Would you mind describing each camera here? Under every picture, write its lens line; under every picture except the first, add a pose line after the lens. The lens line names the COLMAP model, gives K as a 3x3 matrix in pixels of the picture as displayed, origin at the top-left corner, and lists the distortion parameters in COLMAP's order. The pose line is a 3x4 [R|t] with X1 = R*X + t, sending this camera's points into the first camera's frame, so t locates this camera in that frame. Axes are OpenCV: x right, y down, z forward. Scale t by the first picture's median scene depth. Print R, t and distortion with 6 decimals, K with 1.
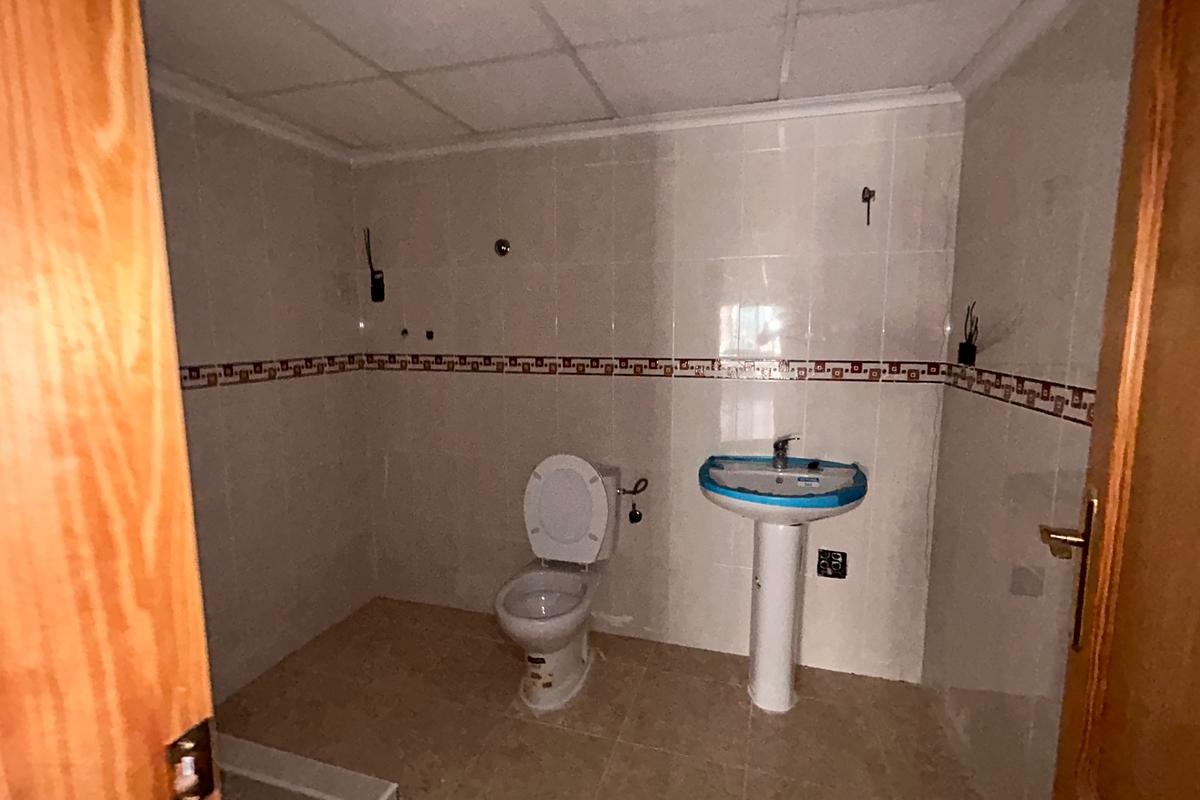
lens RADIAL K [[564.5, 0, 600.3], [0, 564.5, 400.1], [0, 0, 1]] dist [-0.008908, 0.000758]
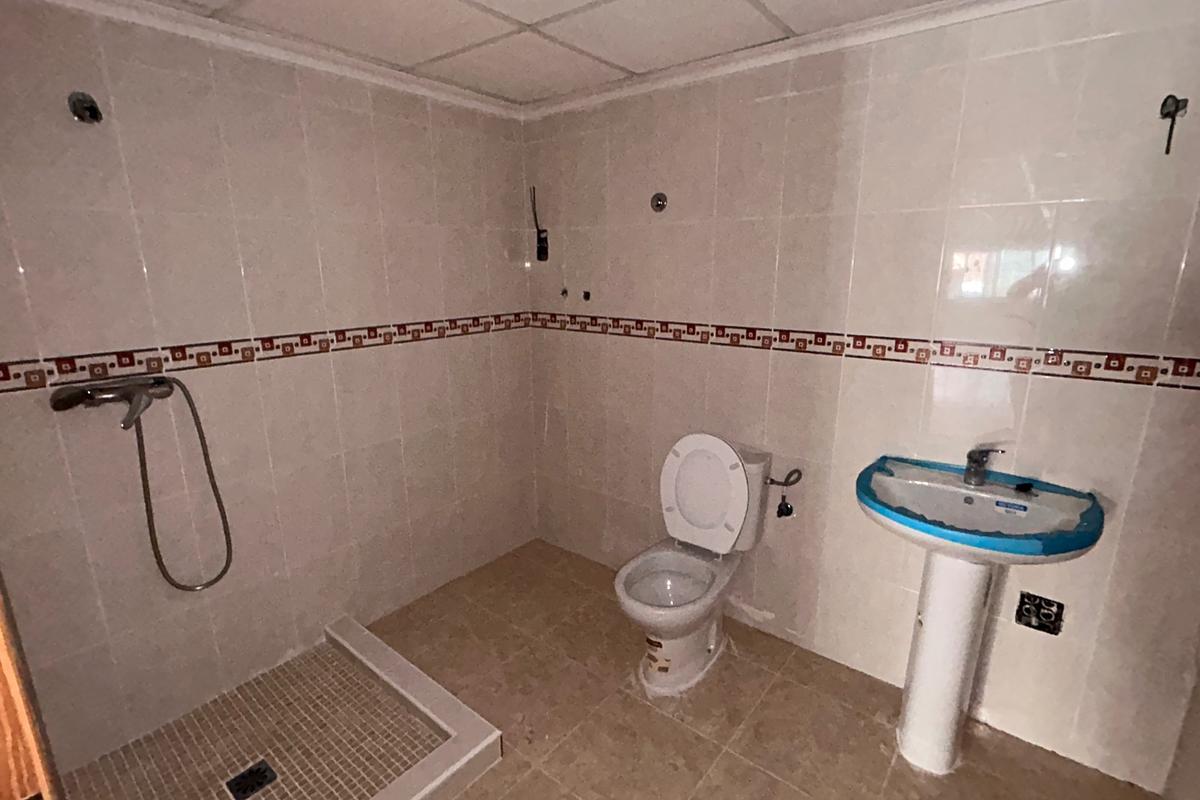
lens RADIAL K [[564.5, 0, 599.4], [0, 564.5, 399.5], [0, 0, 1]] dist [-0.008908, 0.000758]
pose [[0.926831, 0.088429, -0.364918, 0.105936], [-0.048720, 0.991978, 0.116642, -0.058336], [0.372306, -0.090328, 0.923704, 0.092221]]
